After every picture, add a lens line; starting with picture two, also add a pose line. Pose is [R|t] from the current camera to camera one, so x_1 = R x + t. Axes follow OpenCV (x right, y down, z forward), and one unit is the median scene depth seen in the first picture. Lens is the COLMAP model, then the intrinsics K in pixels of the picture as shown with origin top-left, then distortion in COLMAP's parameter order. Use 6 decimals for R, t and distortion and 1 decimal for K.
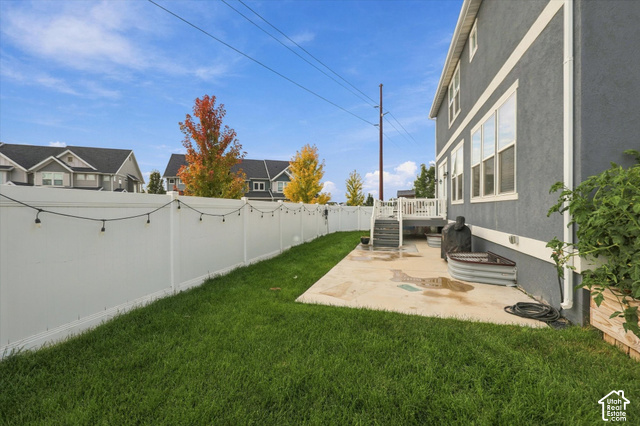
lens RADIAL K [[258.0, 0, 322.9], [0, 258.0, 212.2], [0, 0, 1]] dist [0.000002, -0.000023]
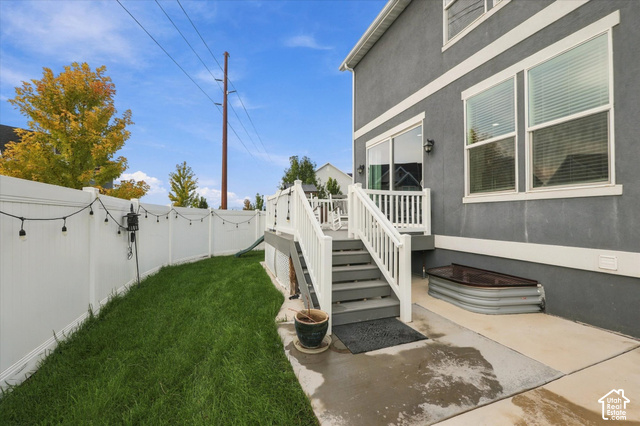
lens RADIAL K [[258.0, 0, 322.9], [0, 258.0, 212.2], [0, 0, 1]] dist [0.000002, -0.000023]
pose [[0.800234, 0.015809, 0.599480, 0.017145], [0.002690, 0.999548, -0.029951, -0.001098], [-0.599682, 0.025580, 0.799830, 0.984112]]
